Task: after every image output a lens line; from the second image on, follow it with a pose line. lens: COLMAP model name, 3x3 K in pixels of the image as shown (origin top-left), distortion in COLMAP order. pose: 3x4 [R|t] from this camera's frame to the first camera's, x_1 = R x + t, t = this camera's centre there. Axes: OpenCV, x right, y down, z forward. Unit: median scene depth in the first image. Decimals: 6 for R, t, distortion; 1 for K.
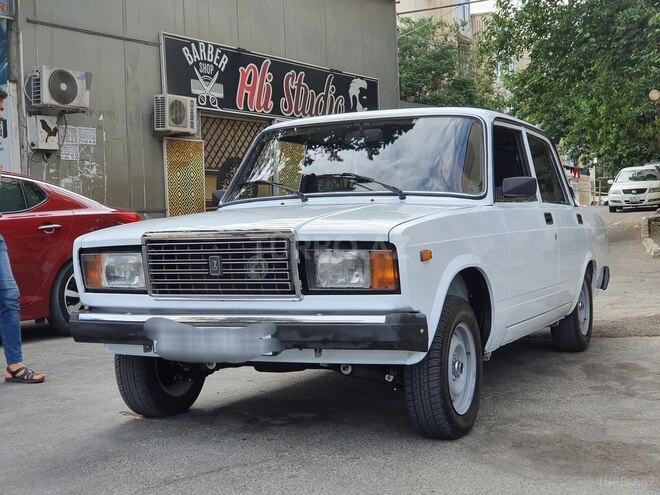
lens RADIAL K [[991.6, 0, 328.0], [0, 991.6, 275.5], [0, 0, 1]] dist [0.099171, -0.039272]
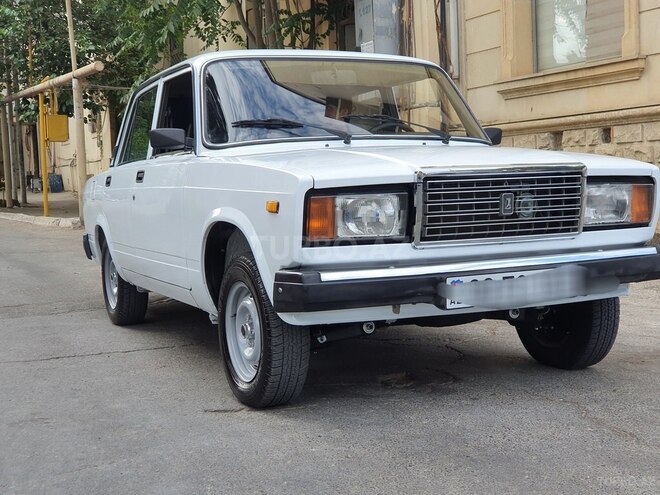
lens RADIAL K [[1003.6, 0, 330.0], [0, 1003.6, 247.5], [0, 0, 1]] dist [0.068859, 0.014950]
pose [[0.648587, -0.041031, 0.760034, -0.901608], [0.052362, 0.998586, 0.009225, 0.012371], [-0.759337, 0.033813, 0.649818, 0.527469]]
